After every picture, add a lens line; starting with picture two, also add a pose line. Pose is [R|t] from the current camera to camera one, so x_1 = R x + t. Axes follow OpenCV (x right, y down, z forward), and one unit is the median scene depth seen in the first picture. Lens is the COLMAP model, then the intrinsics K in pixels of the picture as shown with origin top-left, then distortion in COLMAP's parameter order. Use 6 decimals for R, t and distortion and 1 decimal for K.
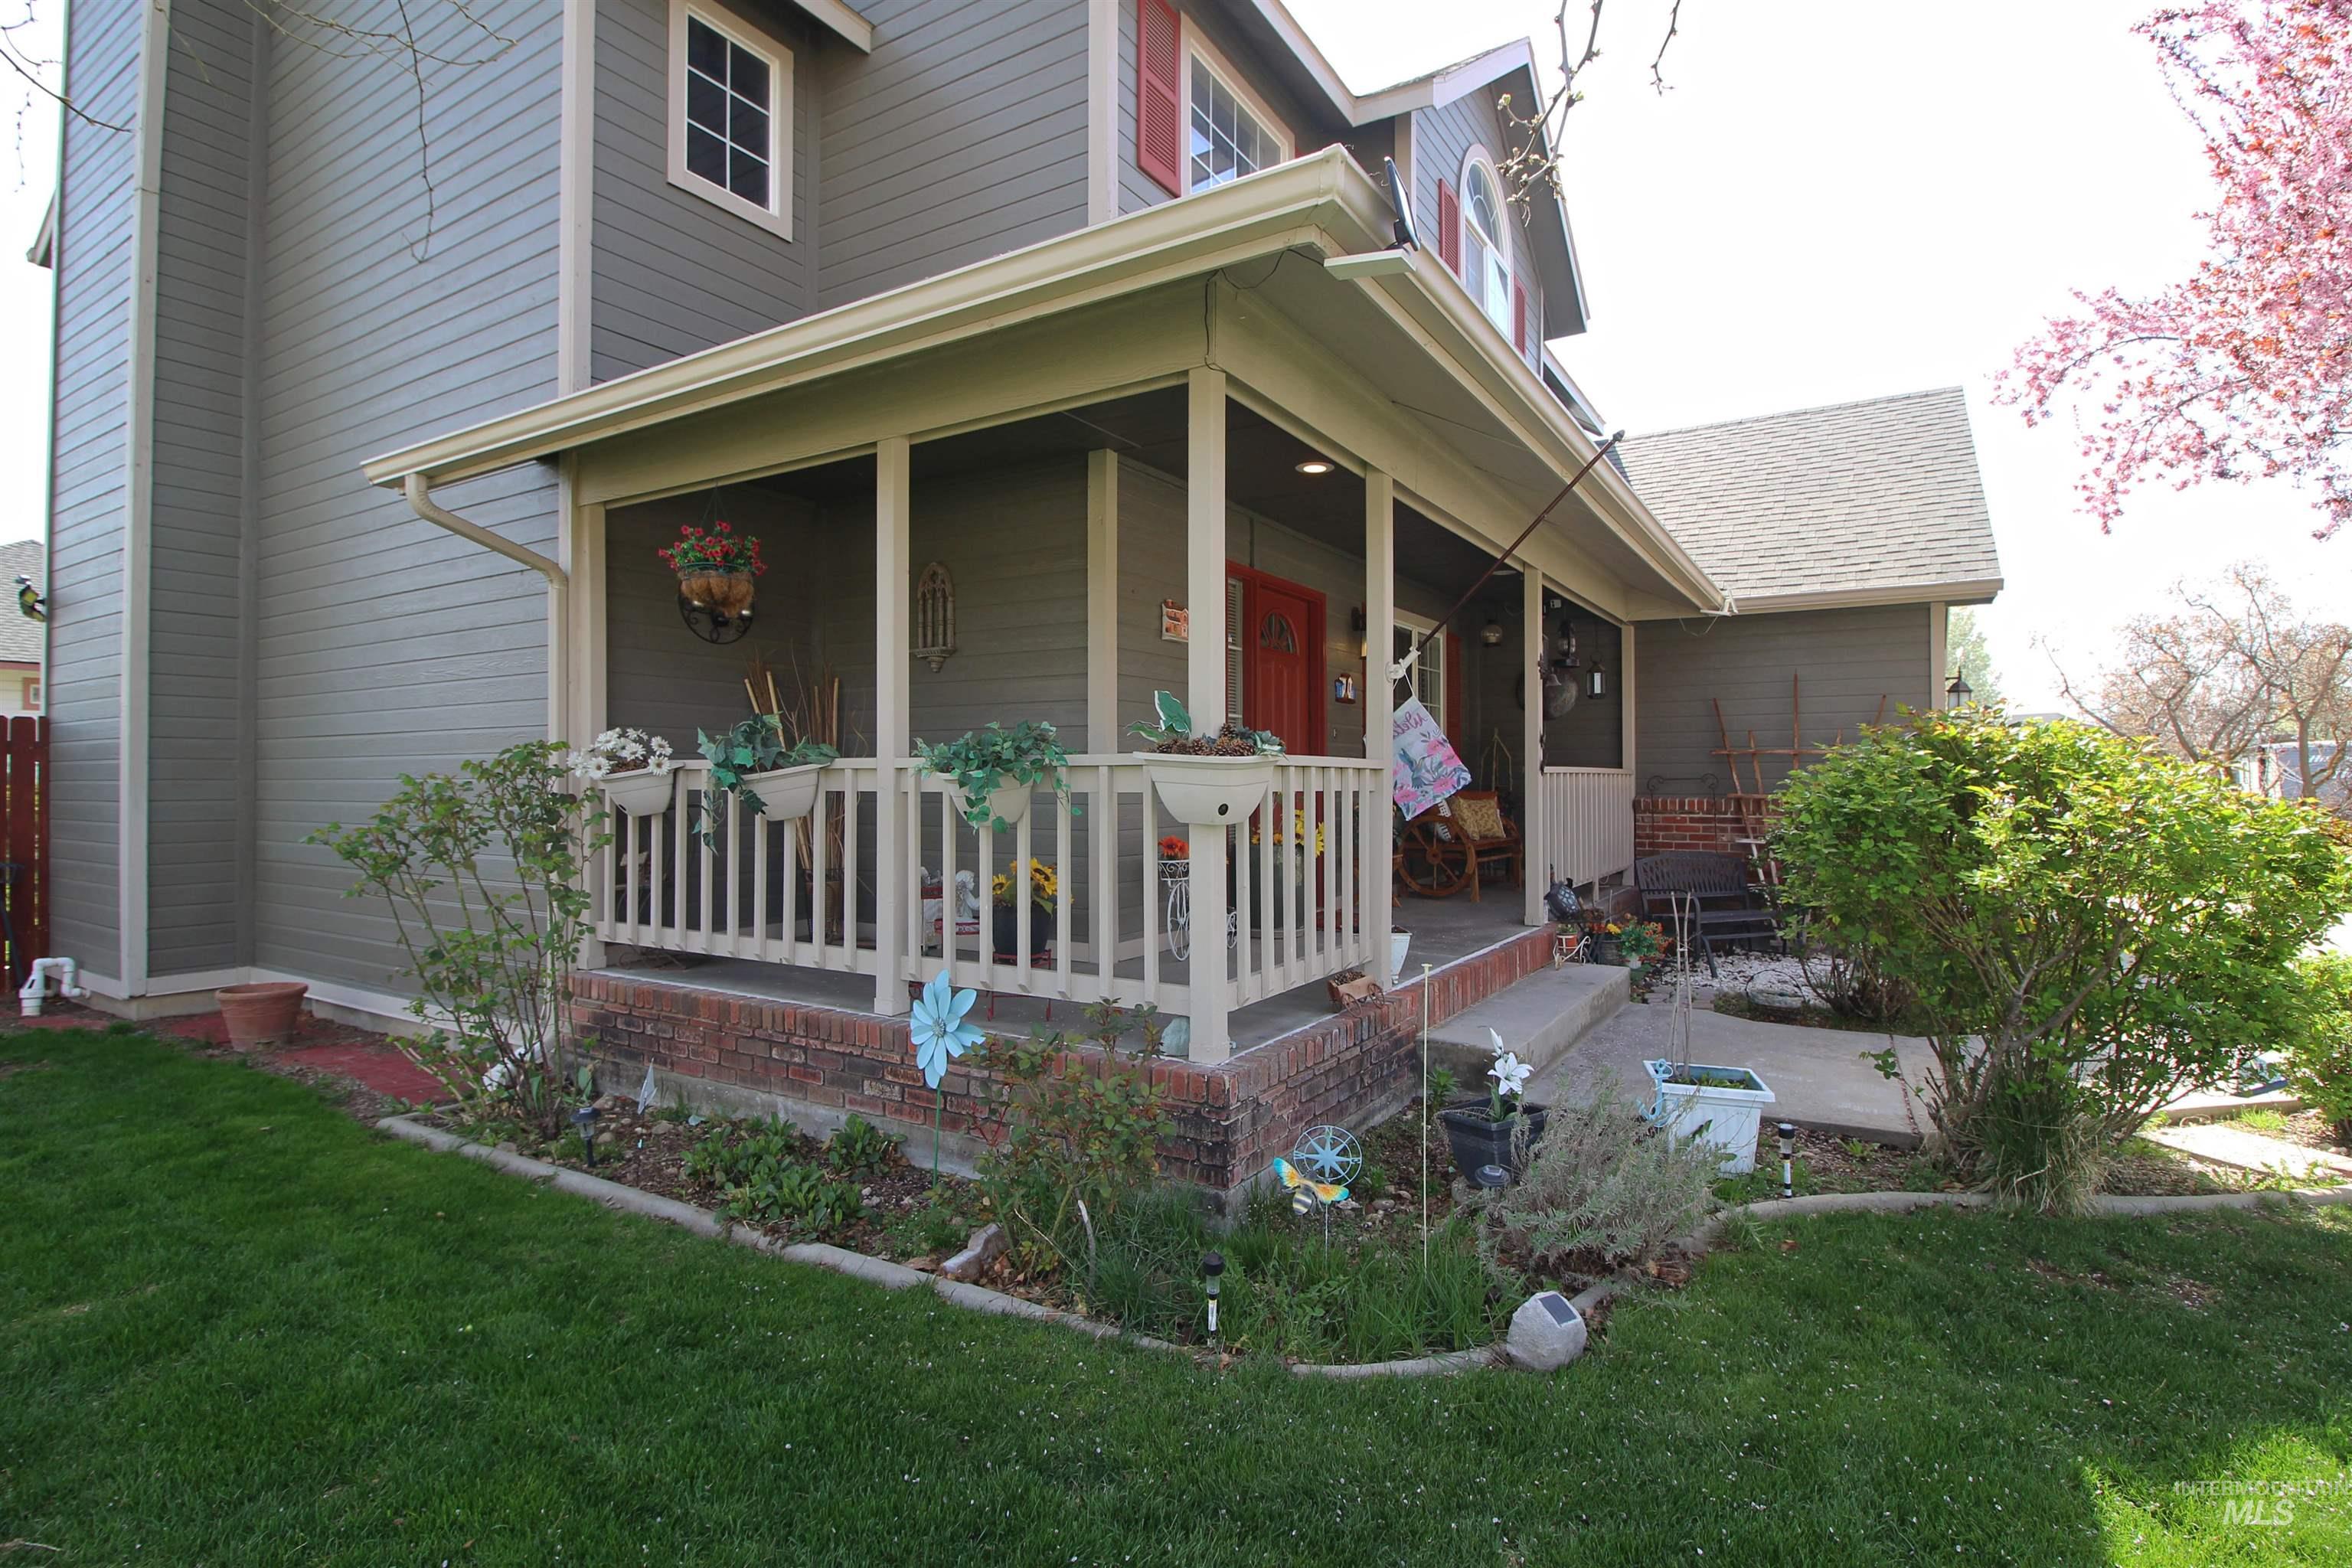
lens RADIAL K [[1136.3, 0, 1176.0], [0, 1136.3, 784.0], [0, 0, 1]] dist [-0.039434, 0.000129]
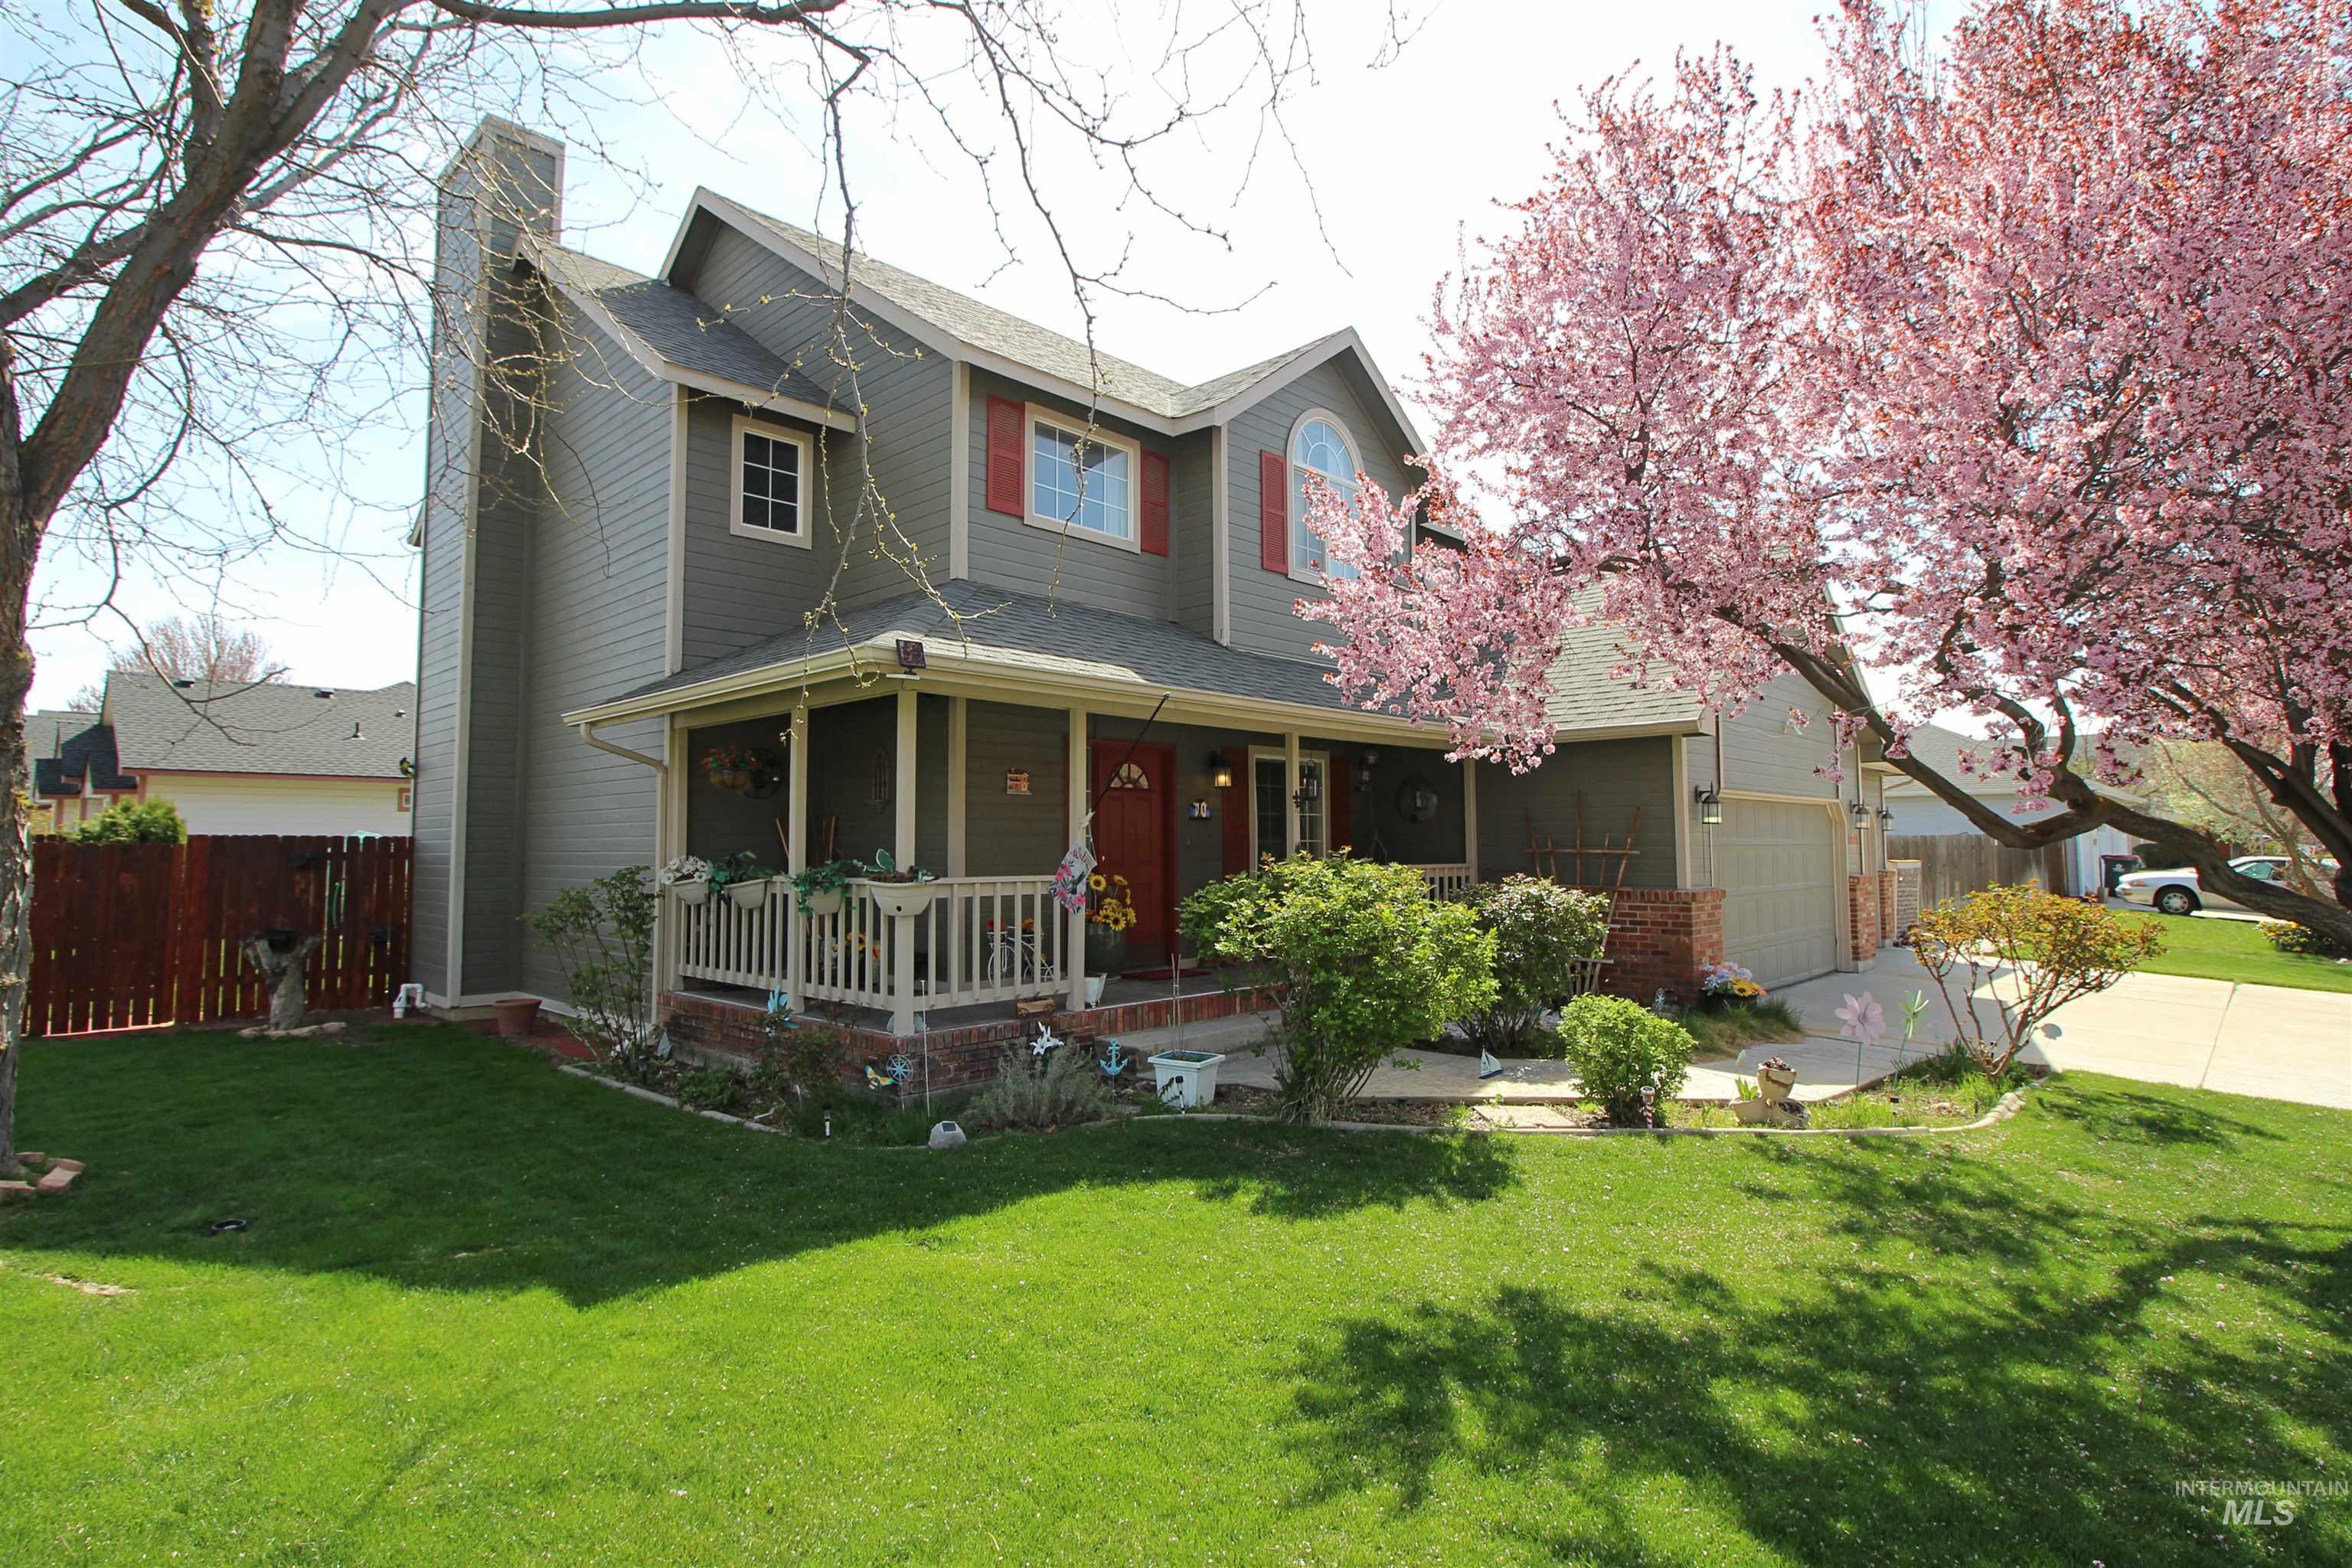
lens RADIAL K [[1136.3, 0, 1176.0], [0, 1136.3, 784.0], [0, 0, 1]] dist [-0.039434, 0.000129]
pose [[0.979073, -0.017943, -0.202718, 0.545804], [0.006084, 0.998241, -0.058973, -0.045248], [0.203420, 0.056506, 0.977460, -0.524215]]
